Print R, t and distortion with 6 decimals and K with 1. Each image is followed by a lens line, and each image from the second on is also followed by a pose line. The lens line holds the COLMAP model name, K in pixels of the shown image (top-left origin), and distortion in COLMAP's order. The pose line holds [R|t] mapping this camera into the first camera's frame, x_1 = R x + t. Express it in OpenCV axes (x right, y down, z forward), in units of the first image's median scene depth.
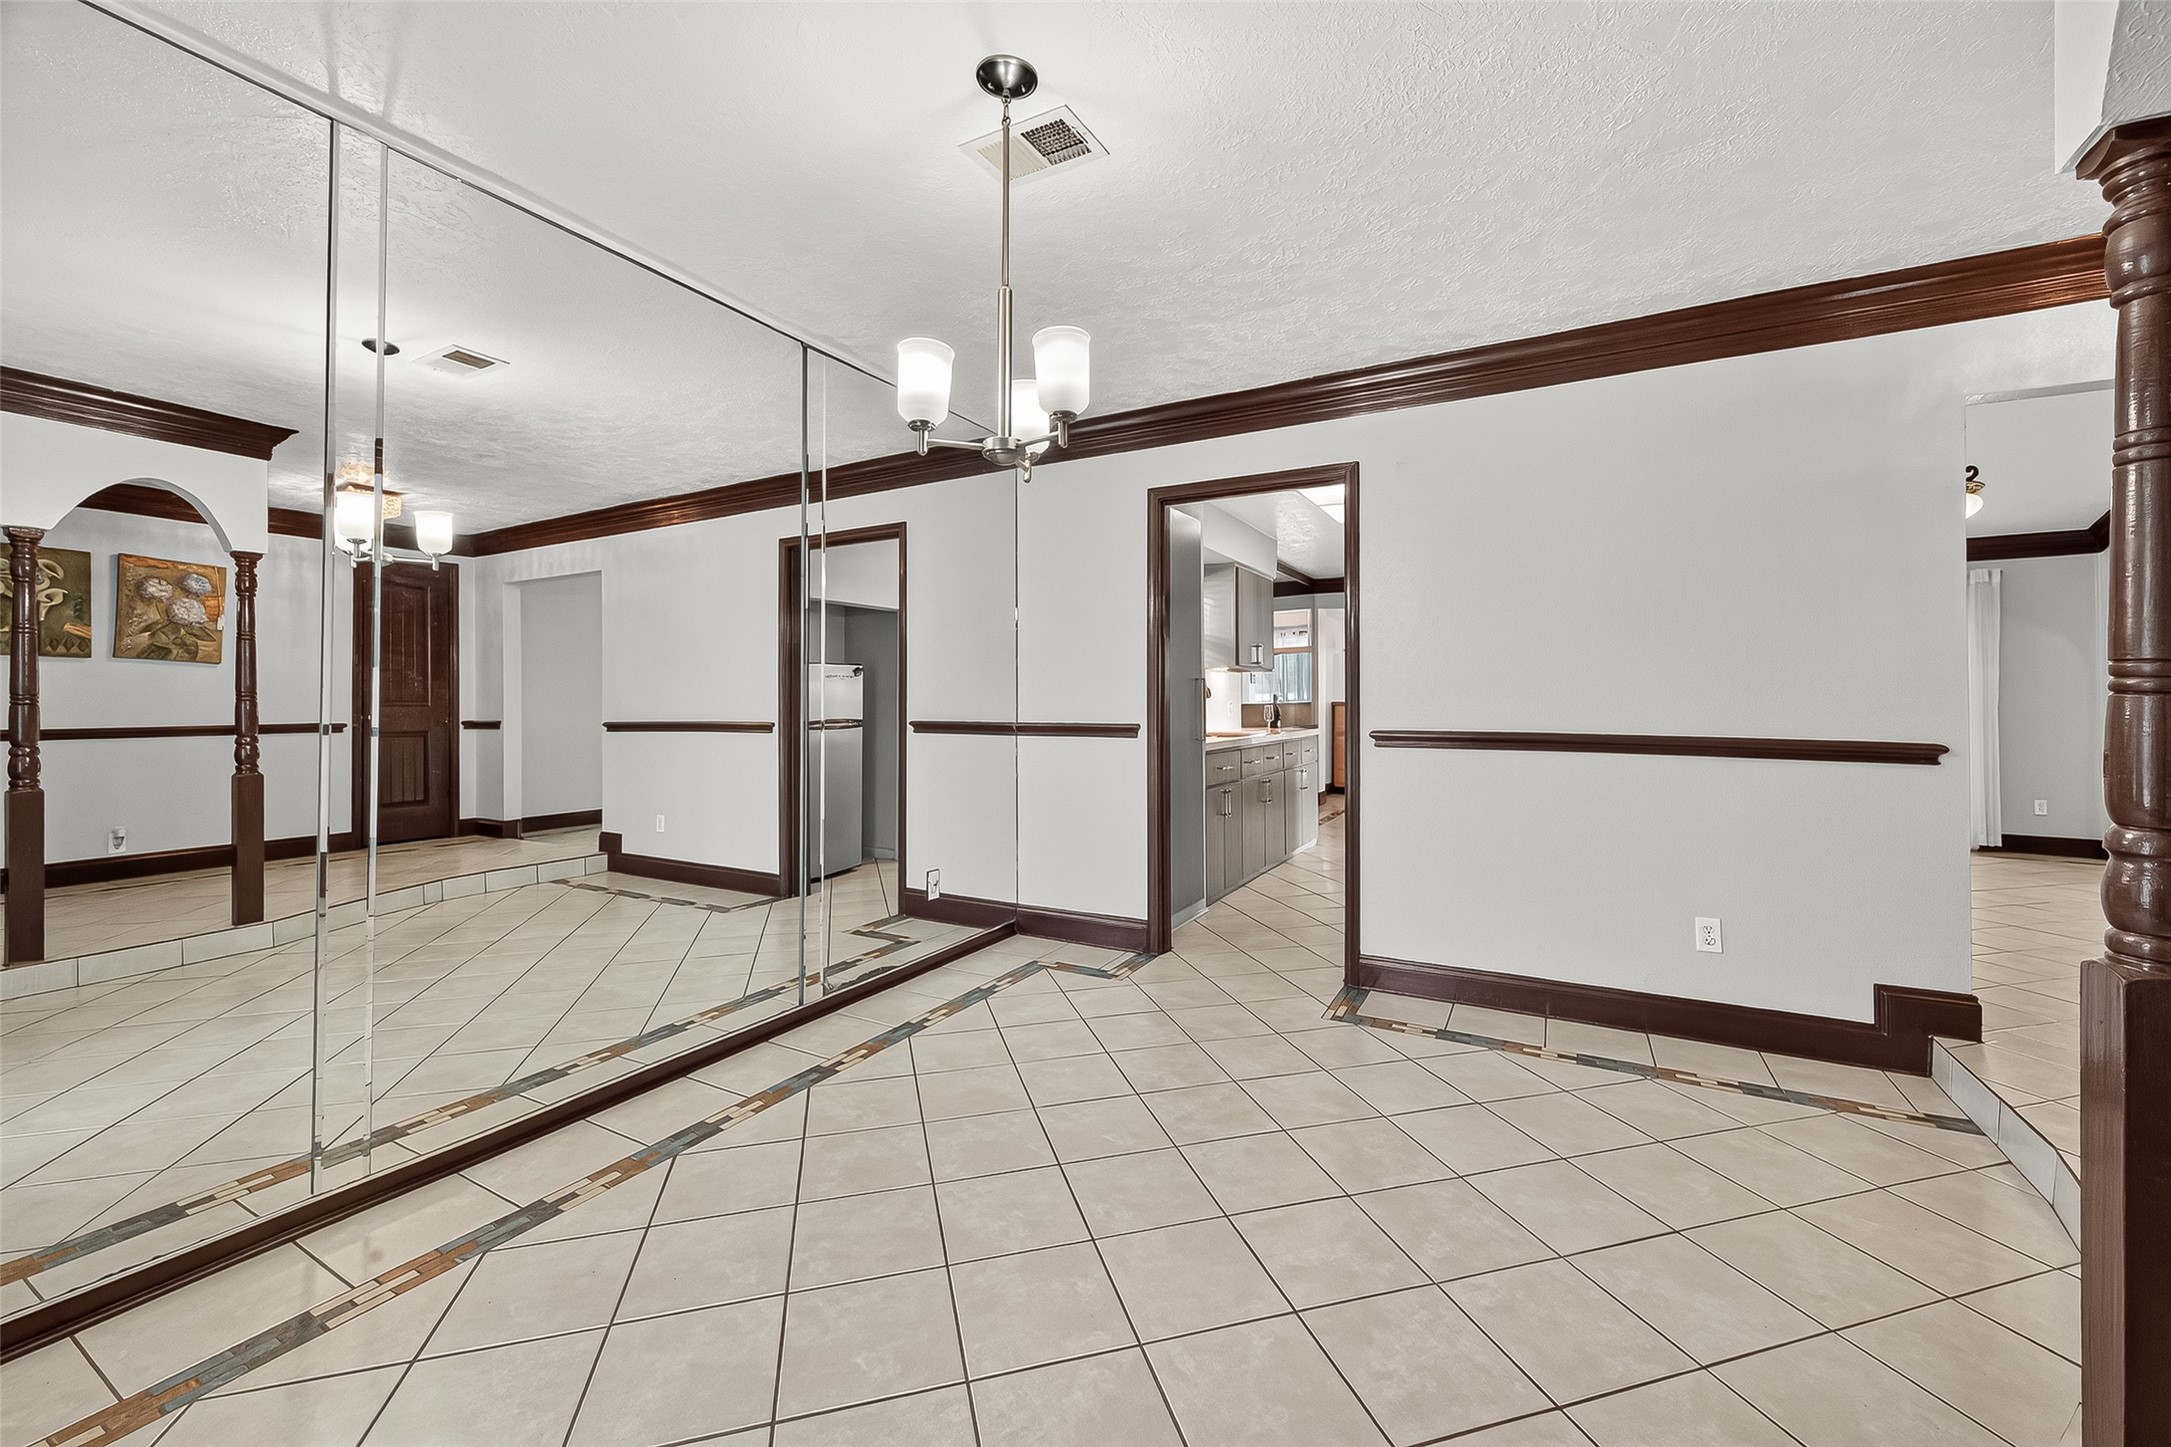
lens RADIAL K [[850.2, 0, 1082.2], [0, 850.2, 694.5], [0, 0, 1]] dist [0.006831, -0.002460]
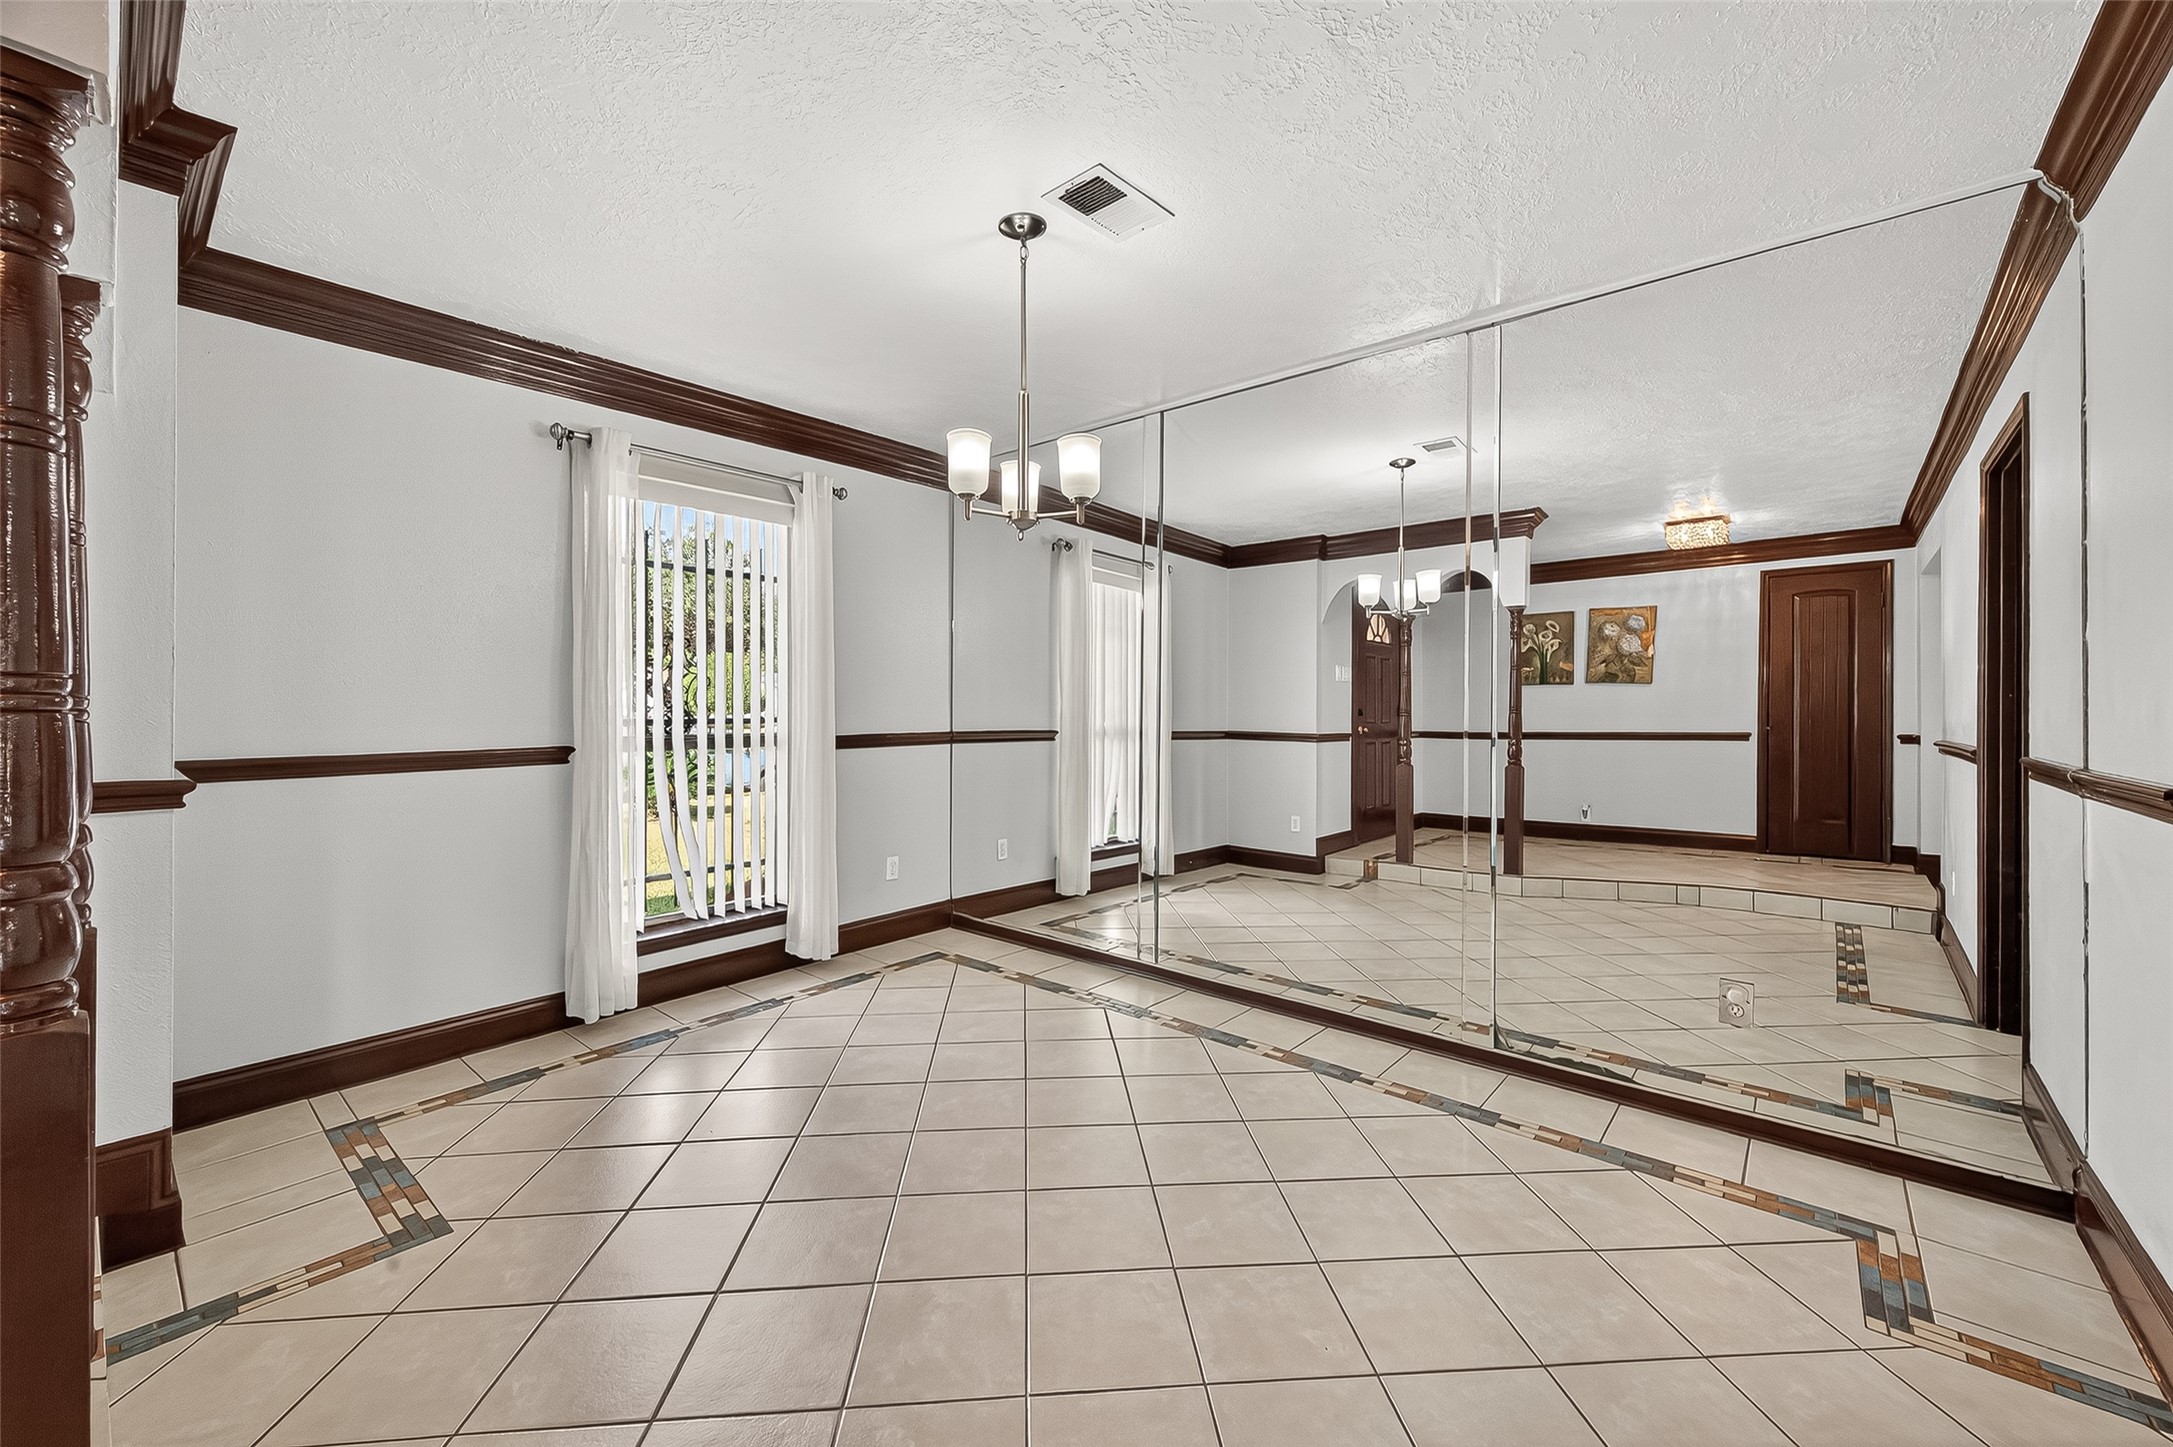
lens RADIAL K [[851.0, 0, 1097.3], [0, 851.0, 714.4], [0, 0, 1]] dist [0.006831, -0.002460]
pose [[-0.194597, 0.002397, -0.980880, 0.560210], [0.006489, 0.999978, 0.001156, 0.001792], [0.980862, -0.006140, -0.194608, 0.663864]]
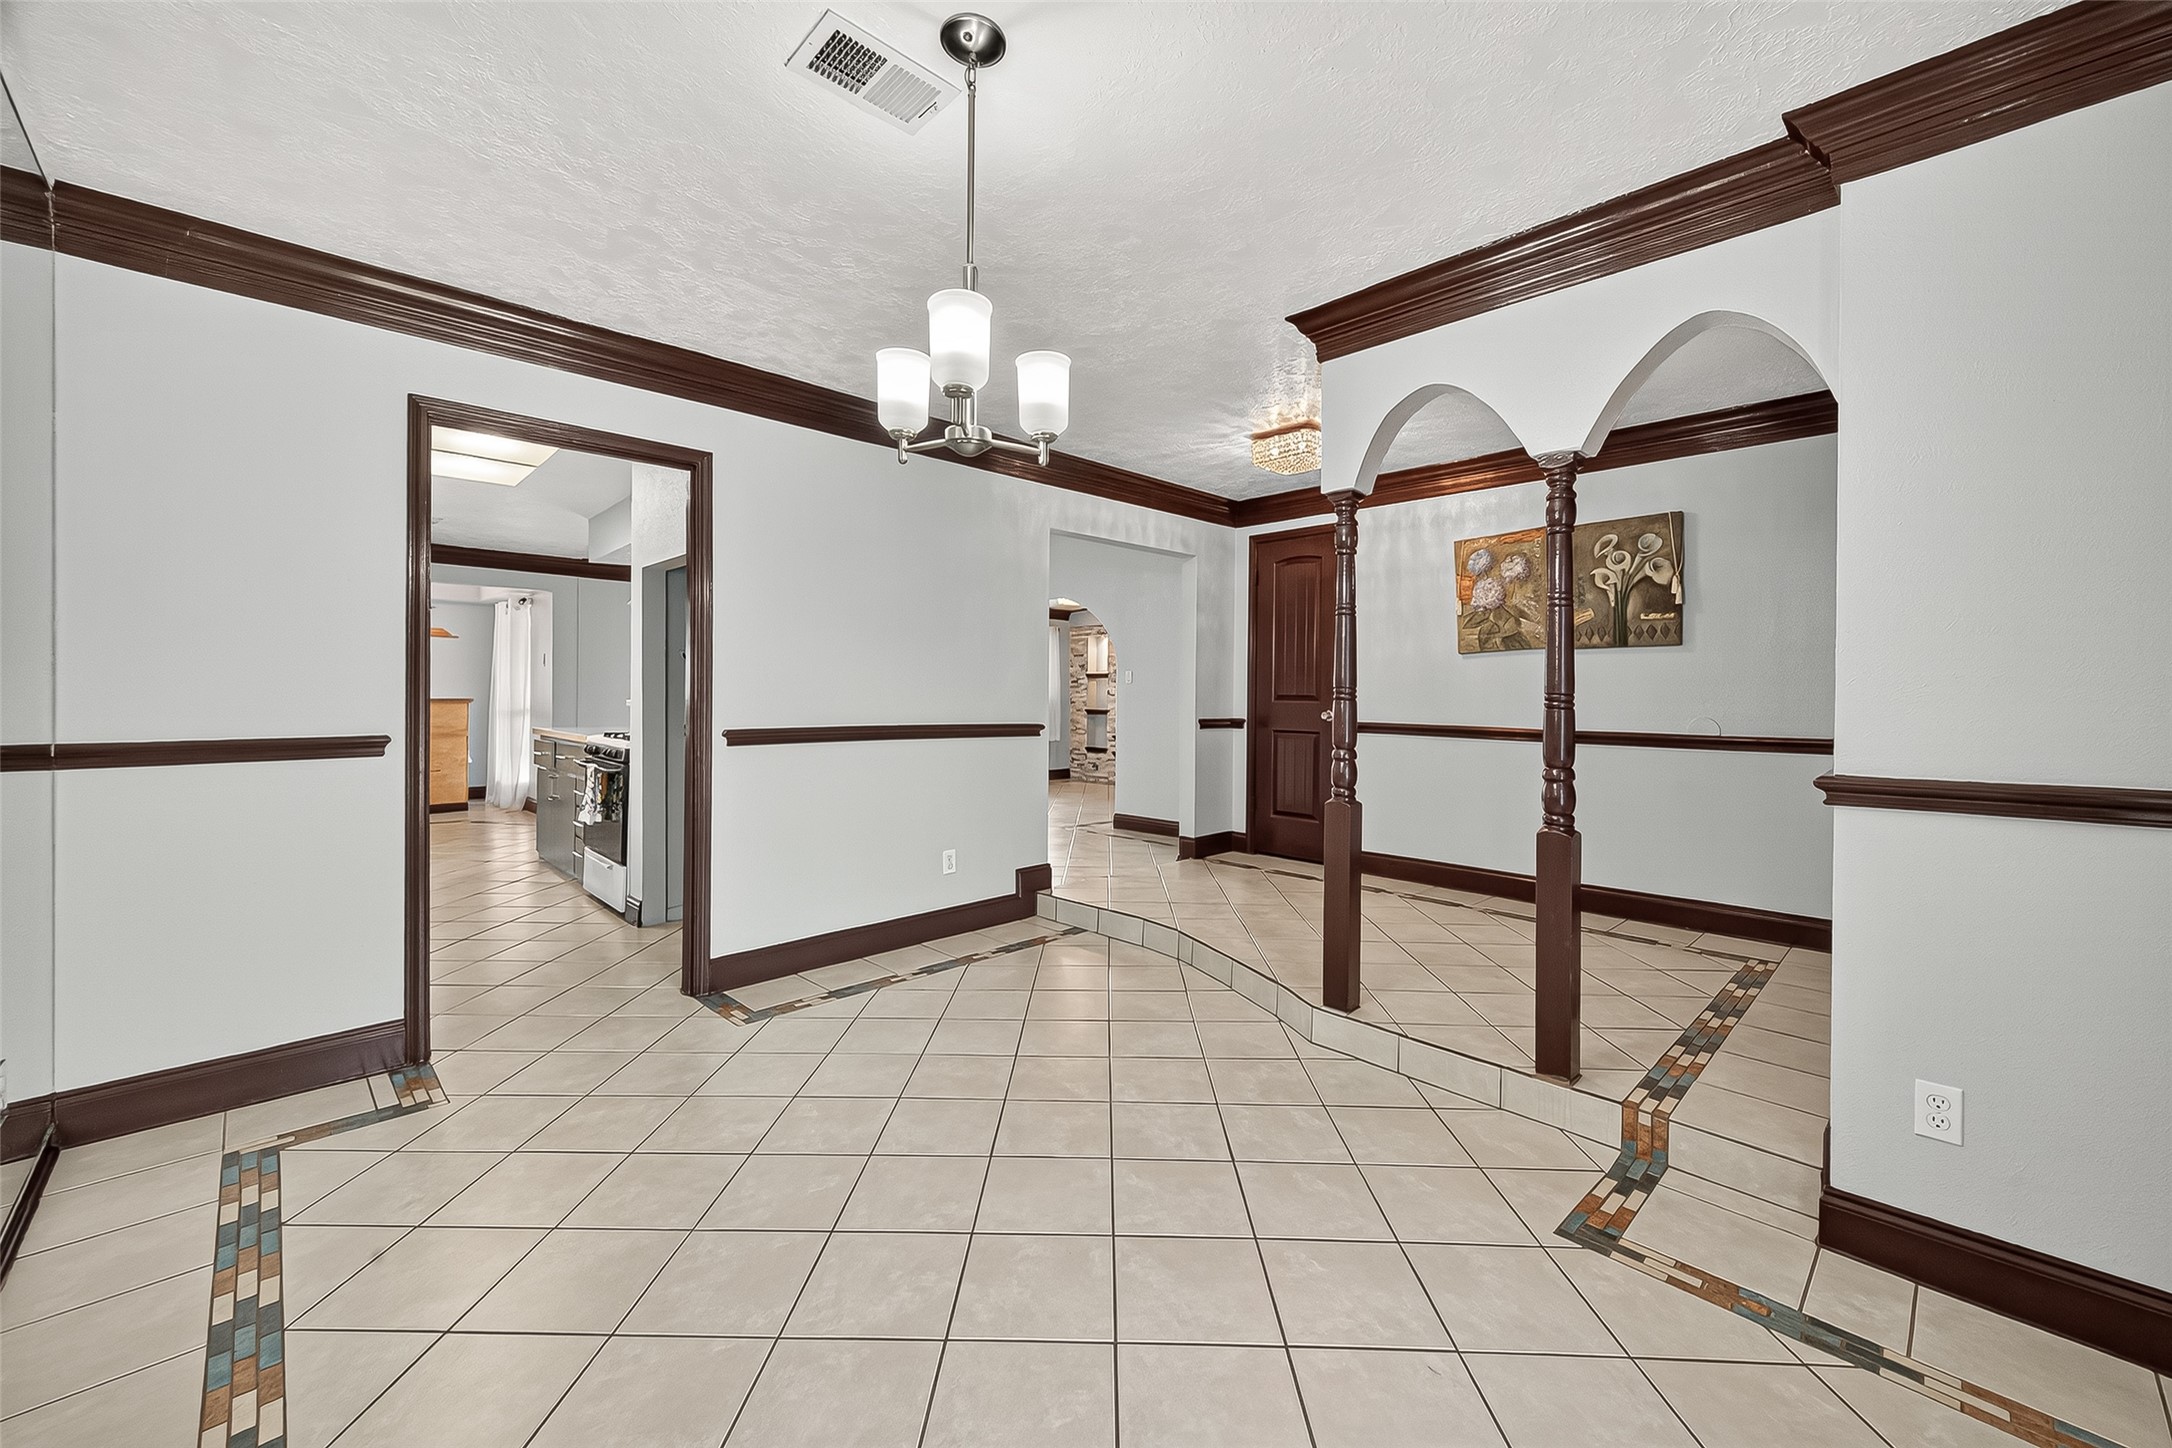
lens RADIAL K [[850.6, 0, 1092.9], [0, 850.6, 704.9], [0, 0, 1]] dist [0.006831, -0.002460]
pose [[0.289148, -0.011067, 0.957220, -0.457785], [-0.008710, 0.999861, 0.014191, -0.004739], [-0.957245, -0.012441, 0.289011, 0.286665]]
